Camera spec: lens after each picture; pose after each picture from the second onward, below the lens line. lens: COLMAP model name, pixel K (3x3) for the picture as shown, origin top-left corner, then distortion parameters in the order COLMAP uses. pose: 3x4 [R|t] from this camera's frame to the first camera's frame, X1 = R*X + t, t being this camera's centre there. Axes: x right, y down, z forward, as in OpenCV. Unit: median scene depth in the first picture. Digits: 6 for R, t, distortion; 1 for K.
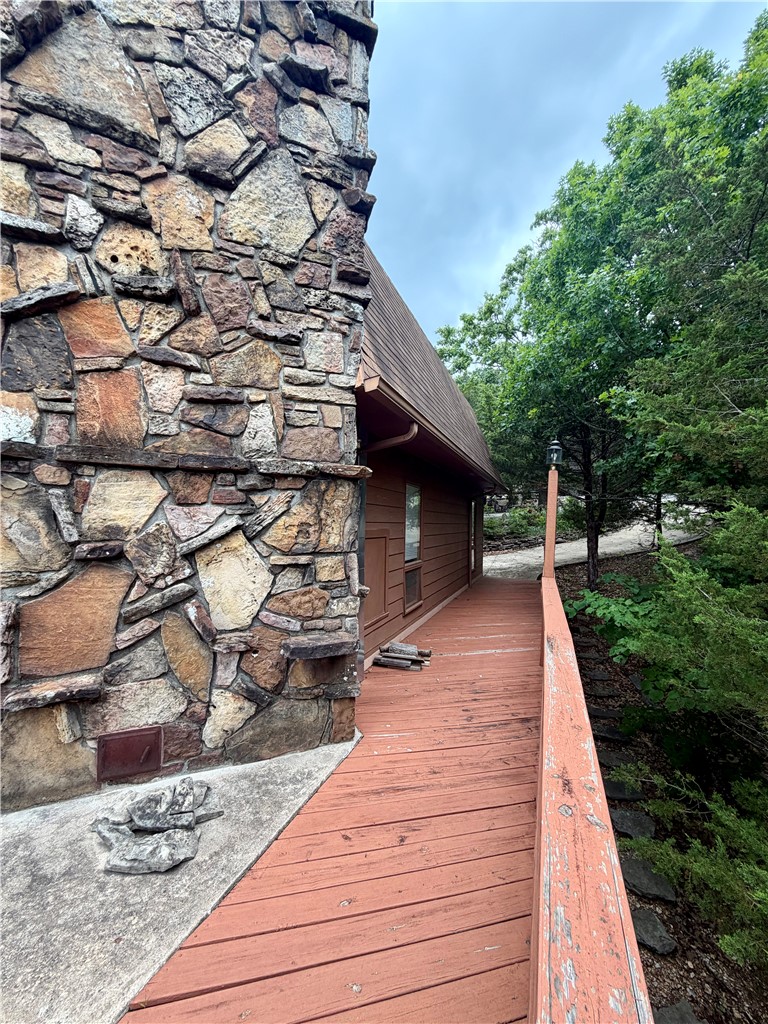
lens RADIAL K [[412.2, 0, 384.0], [0, 412.2, 512.0], [0, 0, 1]] dist [-0.000042, -0.000244]
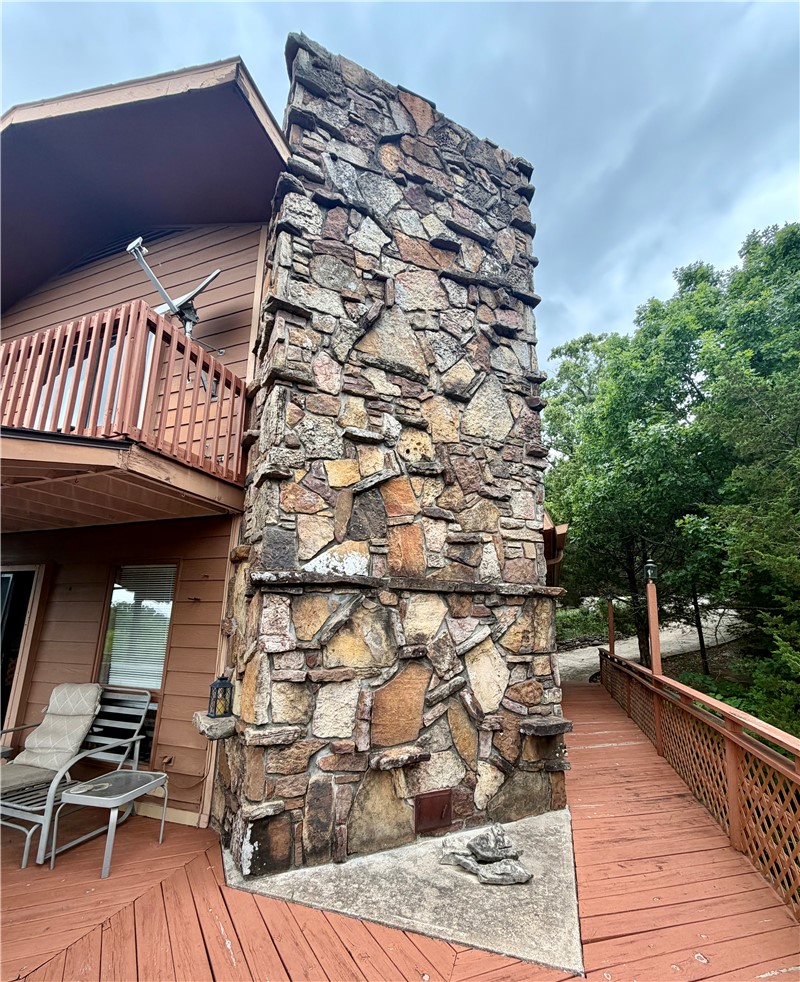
lens RADIAL K [[430.3, 0, 399.9], [0, 430.3, 532.7], [0, 0, 1]] dist [-0.001050, 0.000005]
pose [[0.999213, 0.004365, 0.039428, -0.702969], [0.002926, 0.983112, -0.182983, -0.033383], [-0.039561, 0.182955, 0.982325, -0.458645]]
